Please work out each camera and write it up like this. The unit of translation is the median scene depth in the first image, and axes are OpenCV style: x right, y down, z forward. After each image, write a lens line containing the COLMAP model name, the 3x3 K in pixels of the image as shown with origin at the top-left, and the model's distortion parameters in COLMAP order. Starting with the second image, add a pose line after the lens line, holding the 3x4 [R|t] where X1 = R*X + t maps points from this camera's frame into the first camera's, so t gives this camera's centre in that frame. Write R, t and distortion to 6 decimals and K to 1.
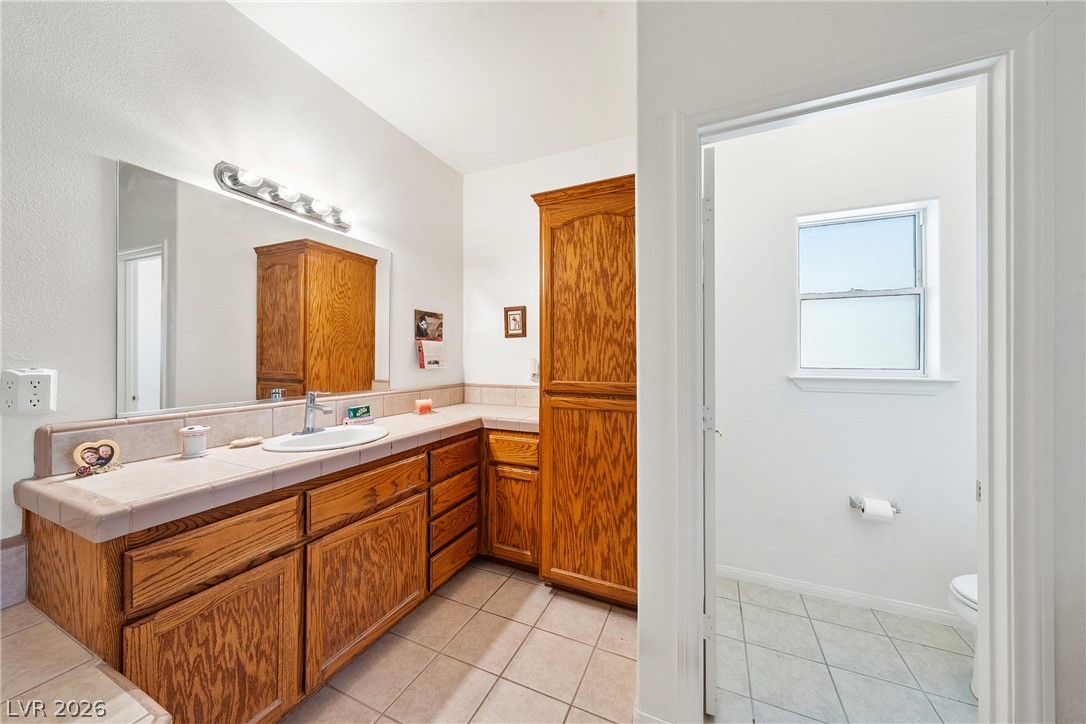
lens RADIAL K [[368.1, 0, 546.9], [0, 368.1, 360.0], [0, 0, 1]] dist [-0.000305, -0.000026]
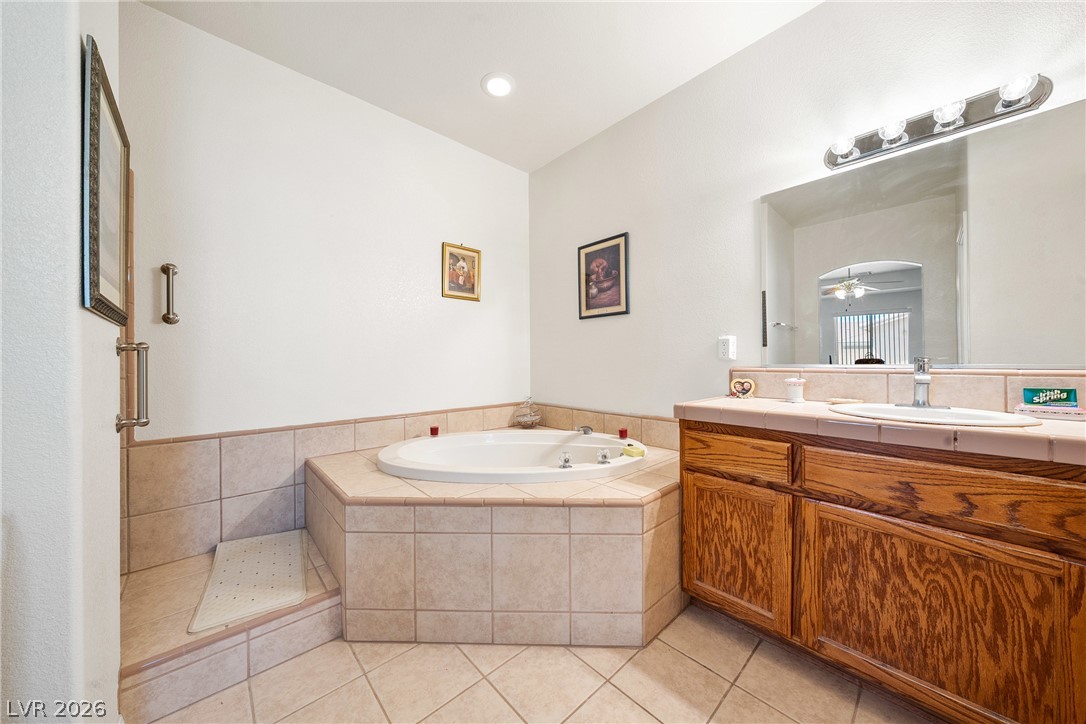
lens RADIAL K [[368.1, 0, 542.4], [0, 368.1, 359.7], [0, 0, 1]] dist [-0.000305, -0.000026]
pose [[-0.400185, -0.003336, -0.916428, 0.531027], [0.002006, 0.999988, -0.004516, 0.119864], [0.916432, -0.003645, -0.400173, 0.707446]]
